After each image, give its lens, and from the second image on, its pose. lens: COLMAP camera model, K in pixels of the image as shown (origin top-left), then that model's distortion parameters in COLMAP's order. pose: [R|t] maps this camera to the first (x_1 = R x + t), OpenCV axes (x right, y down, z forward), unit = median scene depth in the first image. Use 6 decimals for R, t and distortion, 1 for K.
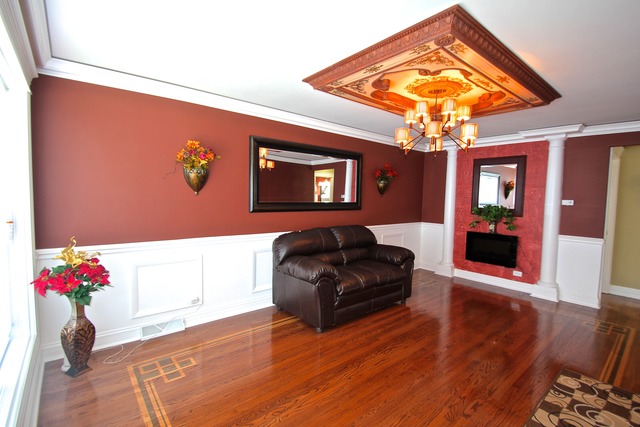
lens RADIAL K [[303.1, 0, 333.1], [0, 303.1, 213.6], [0, 0, 1]] dist [-0.006950, -0.001082]
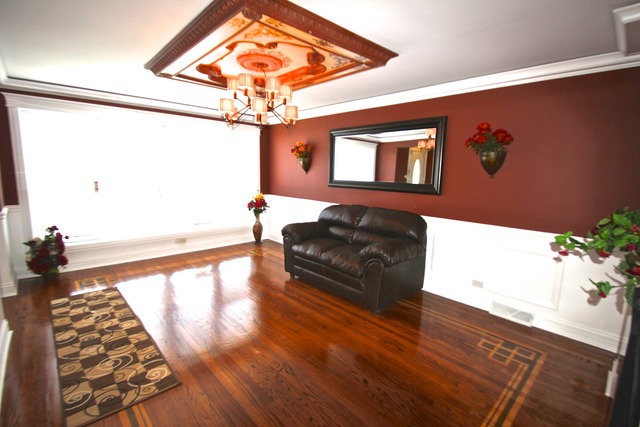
lens RADIAL K [[285.5, 0, 320.5], [0, 285.5, 223.3], [0, 0, 1]] dist [0.002354, -0.000053]
pose [[0.054120, 0.157760, -0.985993, 0.873487], [-0.085957, 0.984511, 0.152805, -0.030719], [0.994828, 0.076483, 0.066842, 0.767351]]
